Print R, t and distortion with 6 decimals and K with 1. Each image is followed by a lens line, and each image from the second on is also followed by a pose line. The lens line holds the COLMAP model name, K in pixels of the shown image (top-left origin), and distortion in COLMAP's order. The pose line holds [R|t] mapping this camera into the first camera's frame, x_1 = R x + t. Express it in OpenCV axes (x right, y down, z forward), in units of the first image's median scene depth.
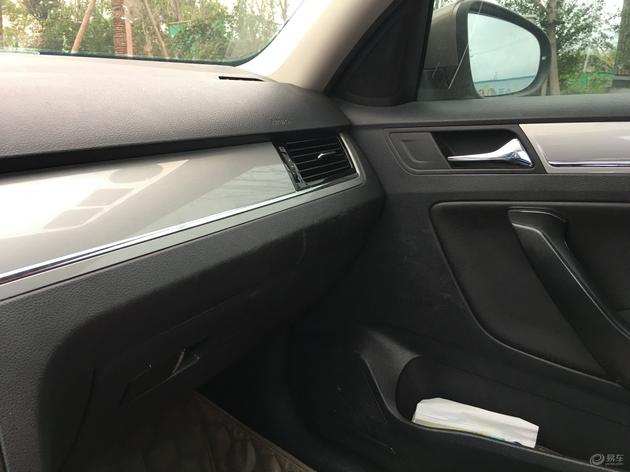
lens RADIAL K [[538.0, 0, 311.8], [0, 538.0, 236.2], [0, 0, 1]] dist [0.077624, -0.127263]
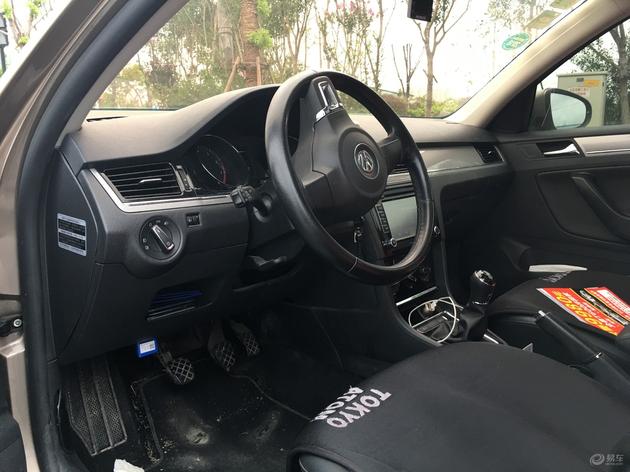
lens RADIAL K [[538.0, 0, 317.1], [0, 538.0, 234.6], [0, 0, 1]] dist [0.077624, -0.127263]
pose [[0.992863, 0.003349, -0.119212, -0.443930], [-0.015414, 0.994825, -0.100426, 0.457456], [0.118258, 0.101547, 0.987777, -1.418524]]
